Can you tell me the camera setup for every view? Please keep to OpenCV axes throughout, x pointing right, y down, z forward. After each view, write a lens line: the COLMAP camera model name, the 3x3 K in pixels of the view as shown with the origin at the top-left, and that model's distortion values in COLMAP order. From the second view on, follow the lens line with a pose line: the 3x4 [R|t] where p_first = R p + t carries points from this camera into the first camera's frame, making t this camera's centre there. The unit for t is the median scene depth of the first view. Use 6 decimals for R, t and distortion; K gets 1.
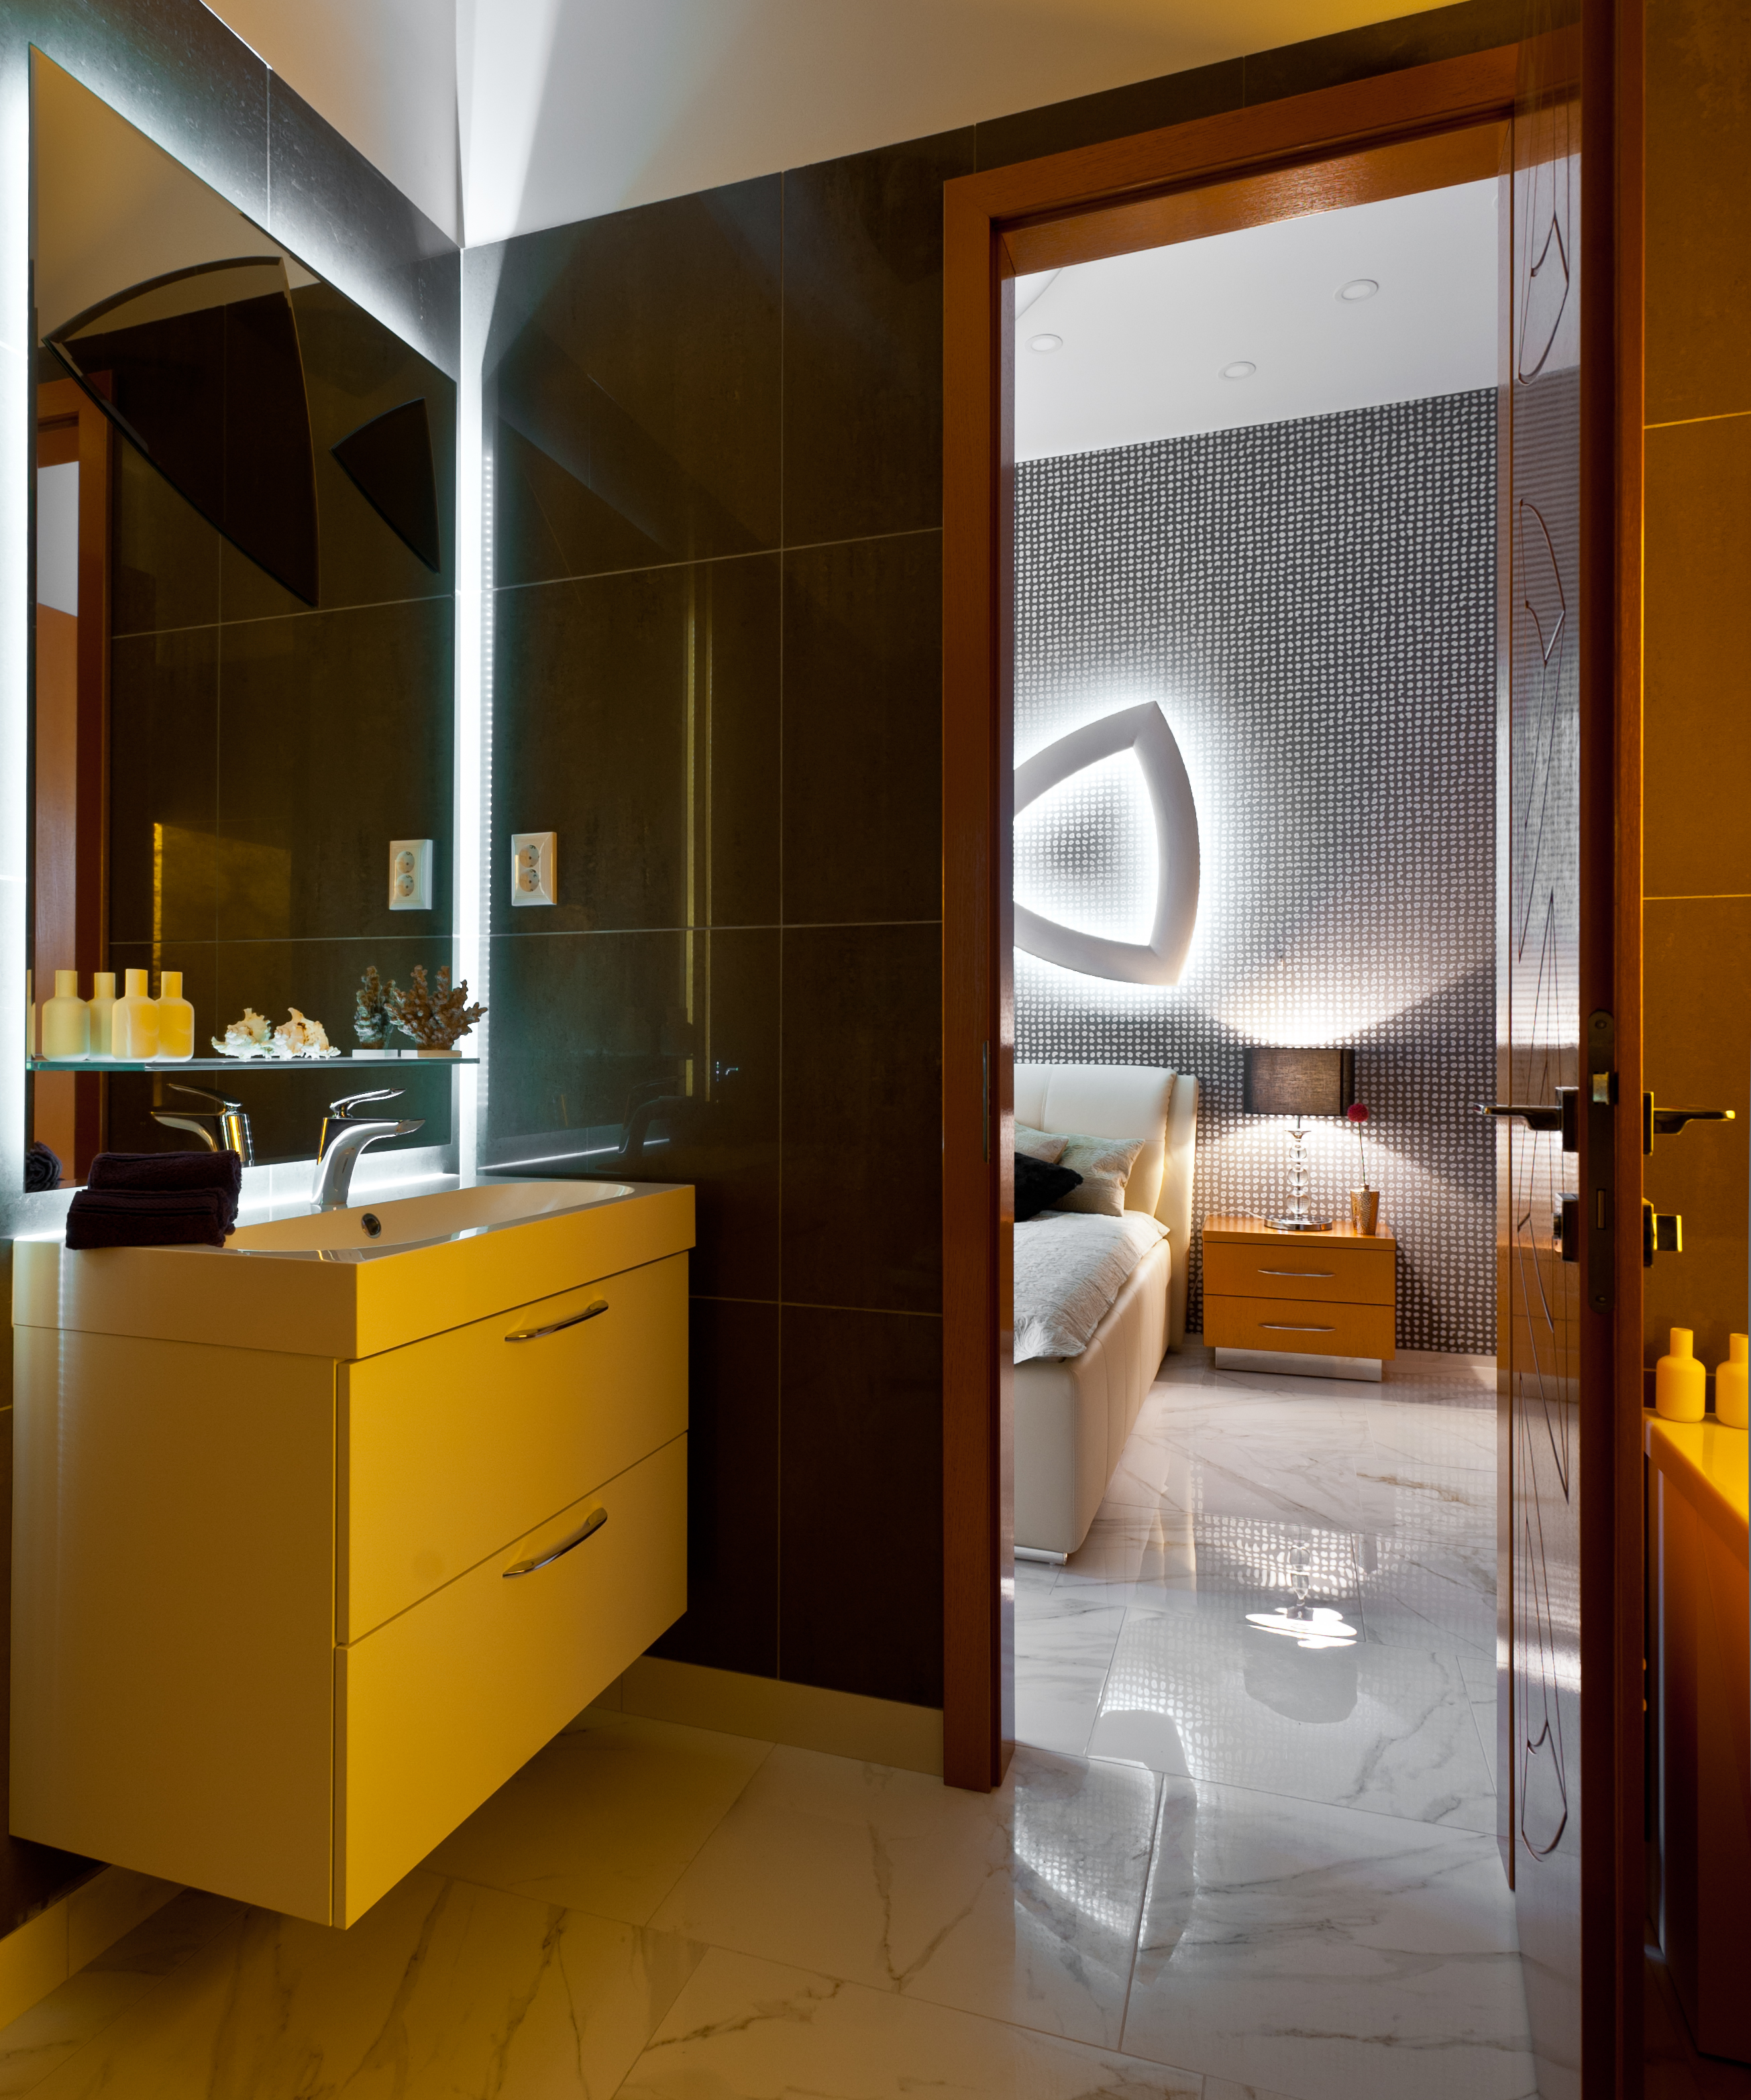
lens RADIAL K [[1308.3, 0, 800.6], [0, 1308.3, 1045.8], [0, 0, 1]] dist [0.002941, 0.000859]
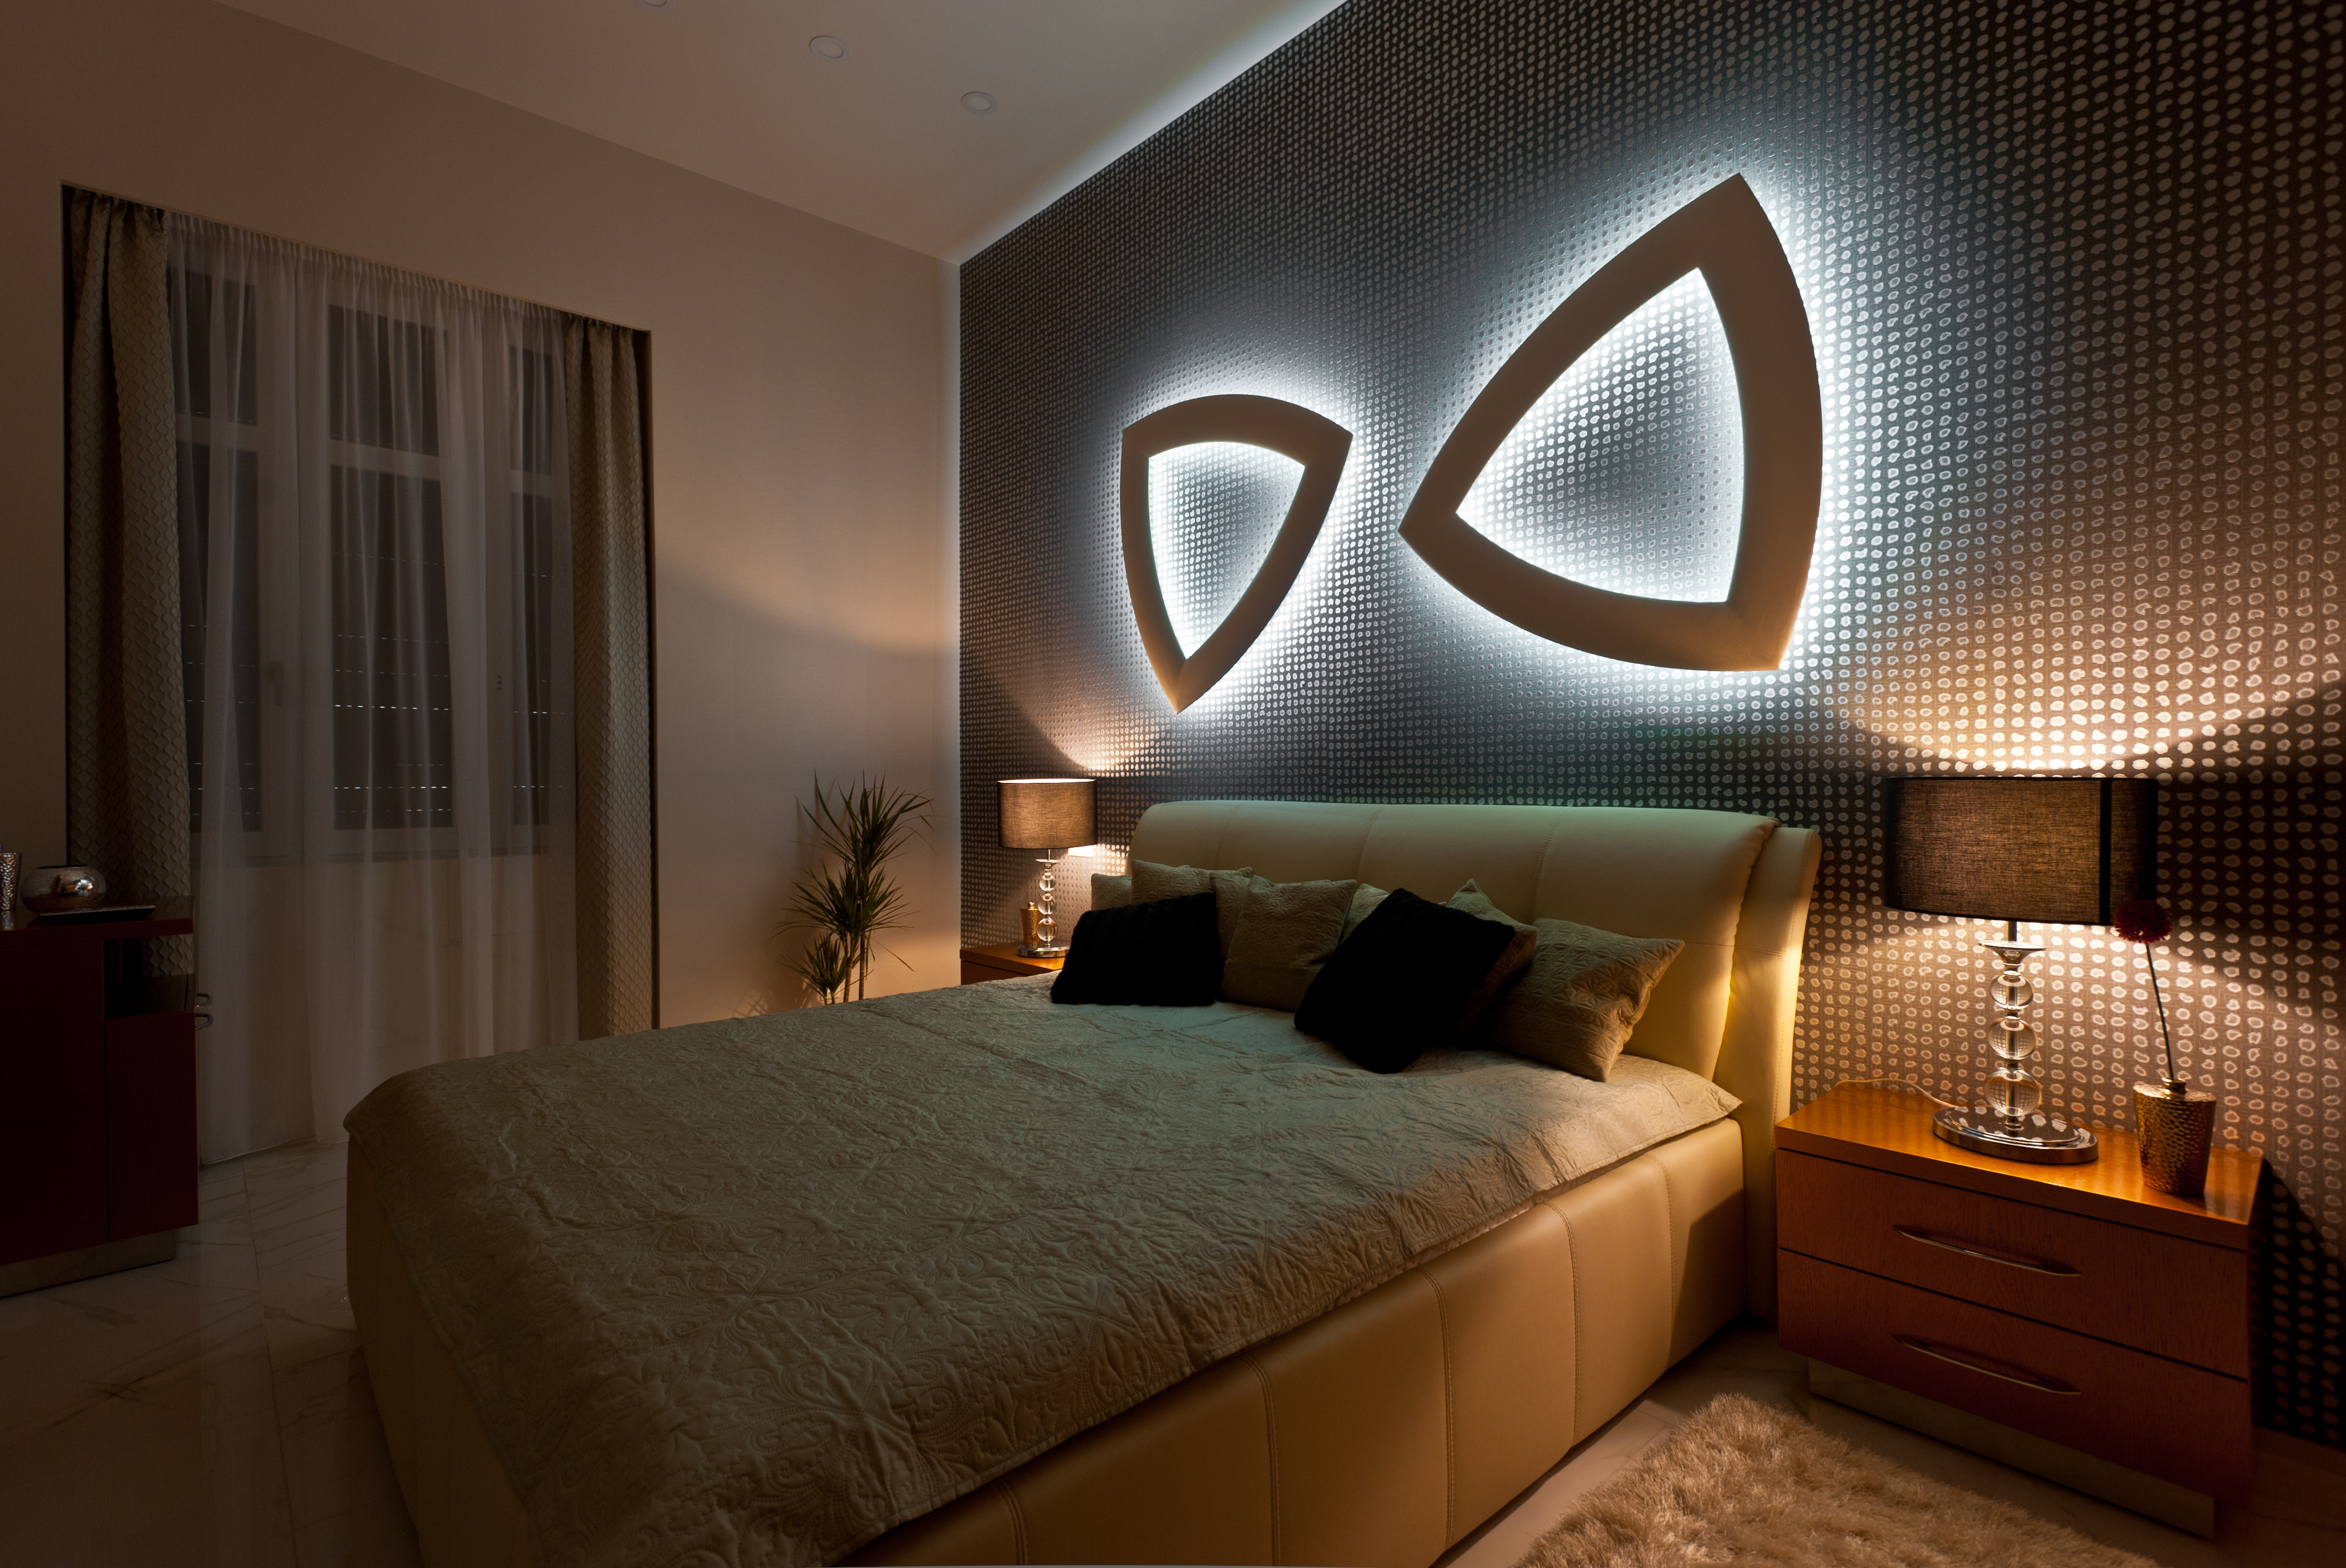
lens RADIAL K [[1074.8, 0, 1172.5], [0, 1074.8, 790.2], [0, 0, 1]] dist [0.018279, -0.008038]
pose [[0.890294, -0.003503, -0.455372, 0.275801], [0.006958, 0.999958, 0.005910, 0.001873], [0.455332, -0.008430, 0.890282, 0.480691]]
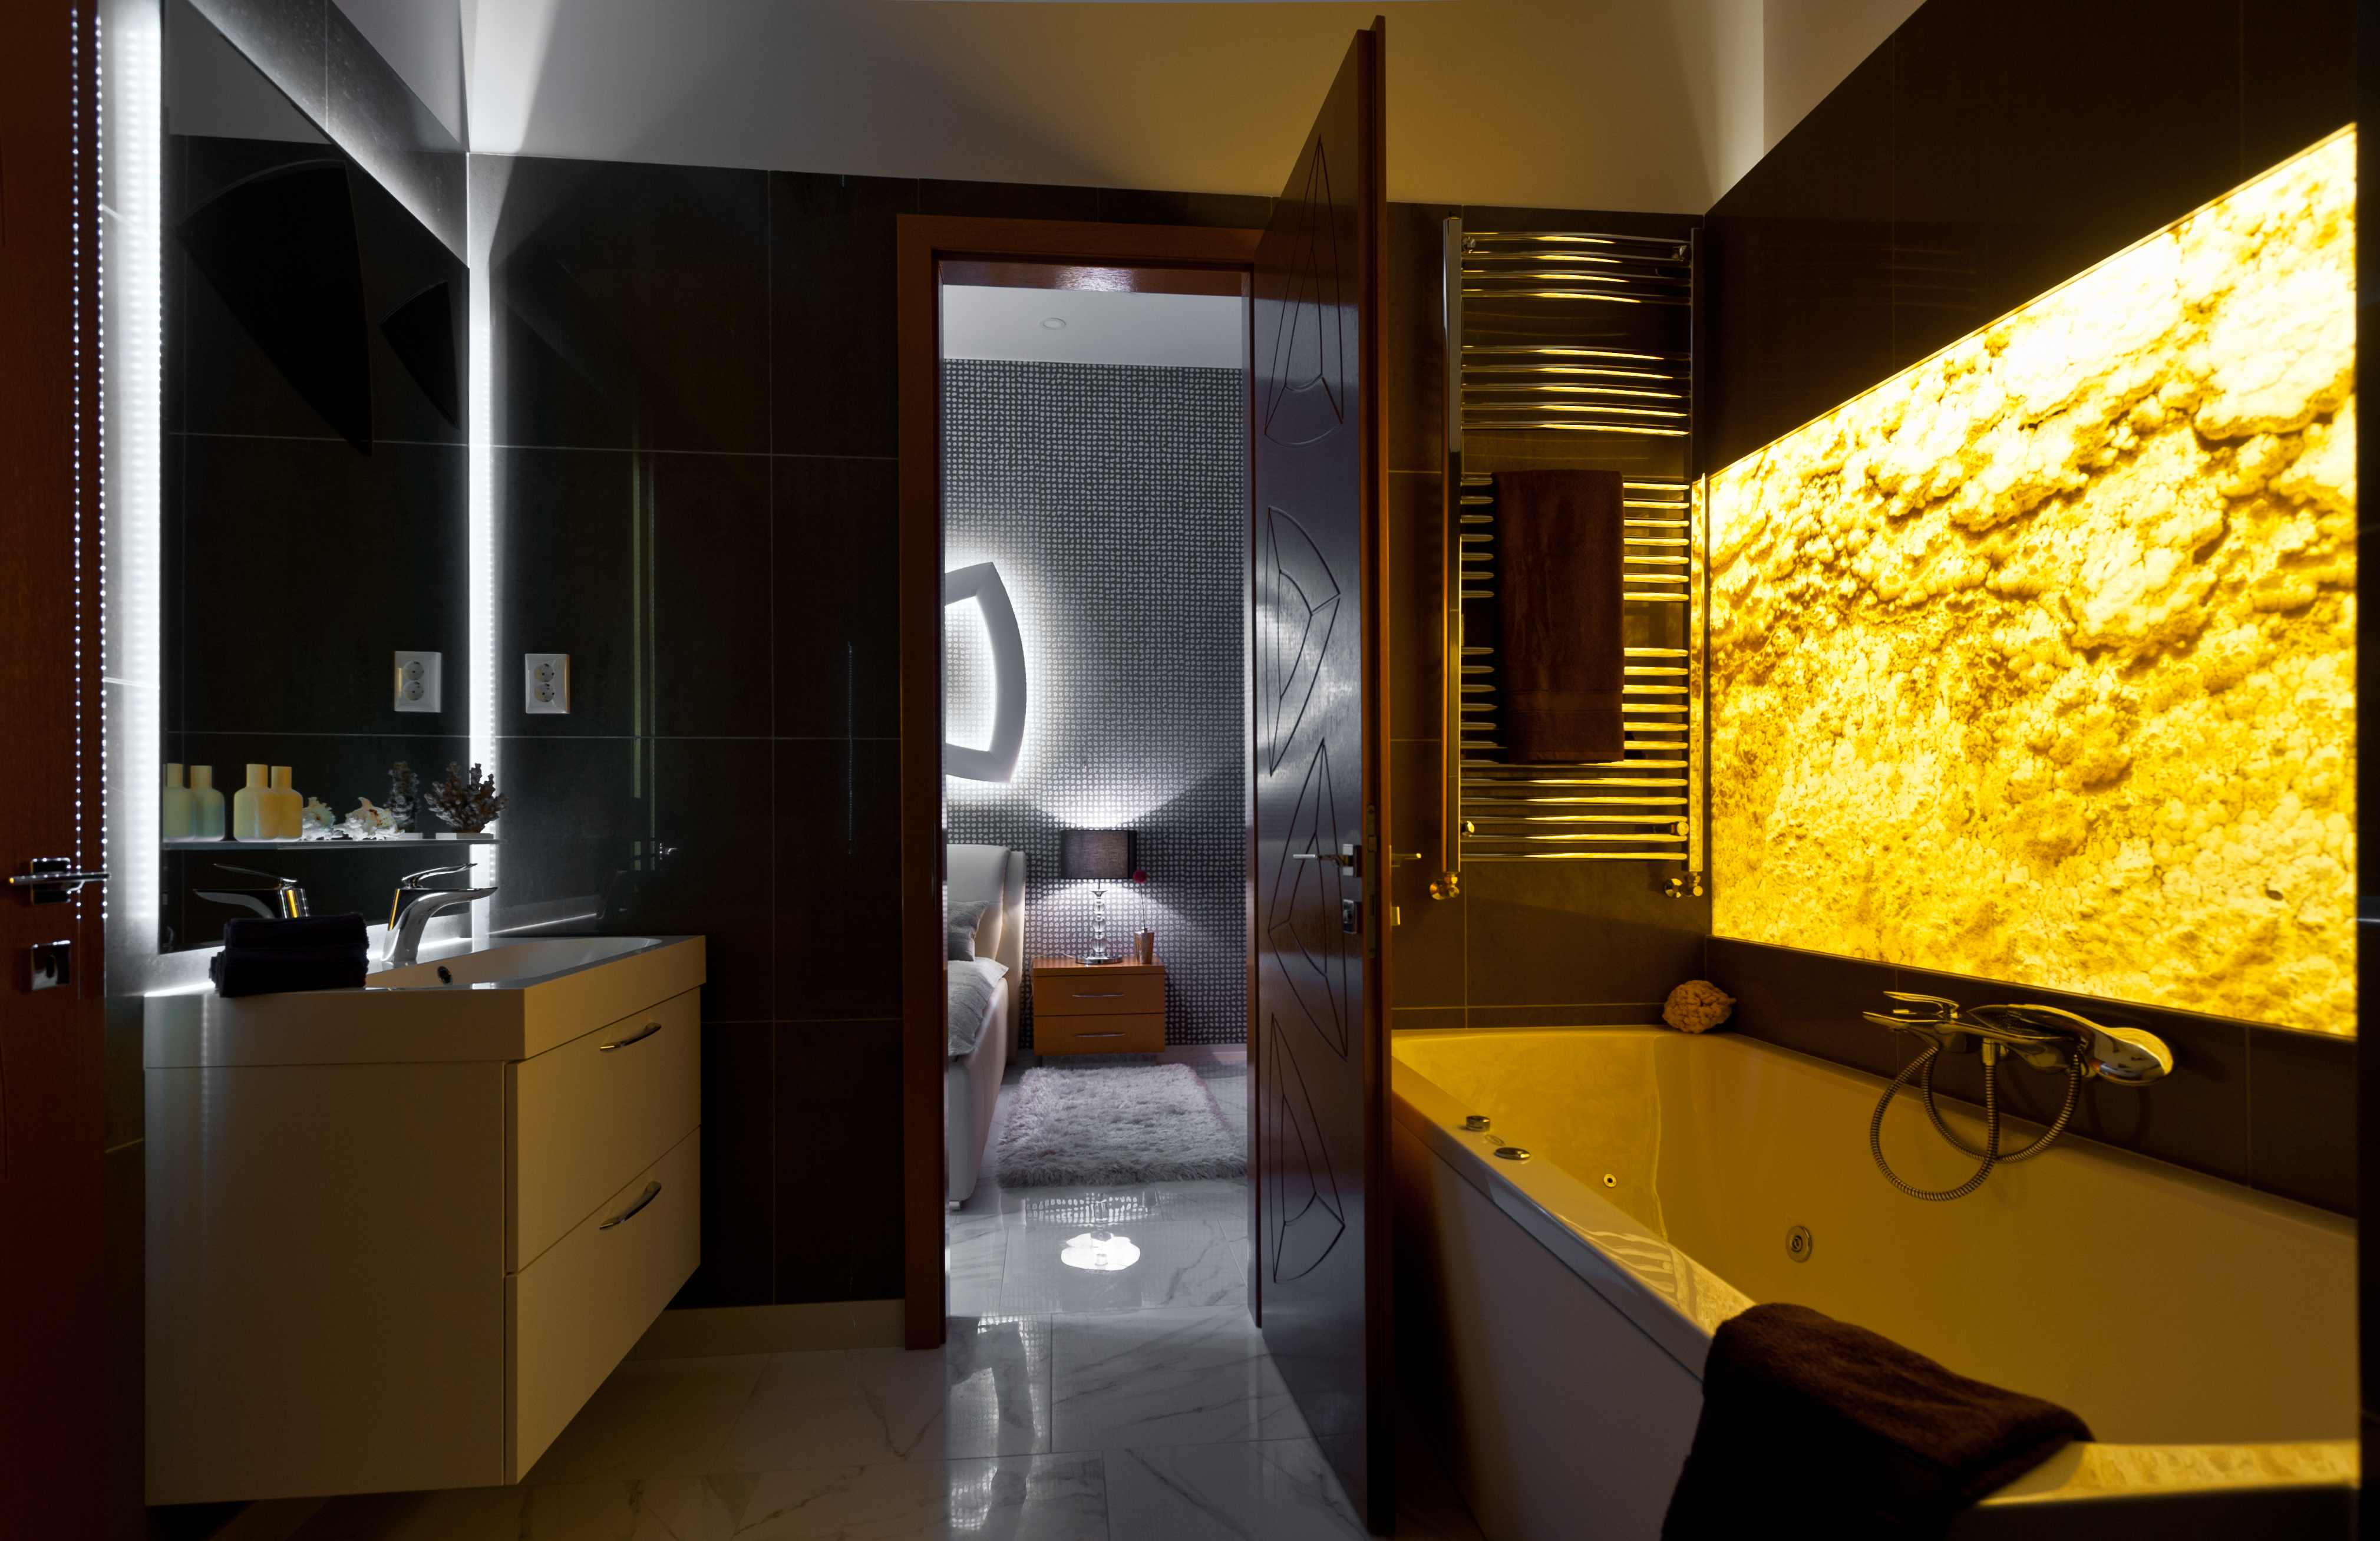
lens RADIAL K [[1139.5, 0, 1178.2], [0, 1139.5, 833.2], [0, 0, 1]] dist [0.002153, -0.001132]
pose [[0.896364, -0.007912, 0.443248, -0.067708], [0.007386, 0.999968, 0.002913, 0.002273], [-0.443257, 0.000663, 0.896394, -0.093875]]
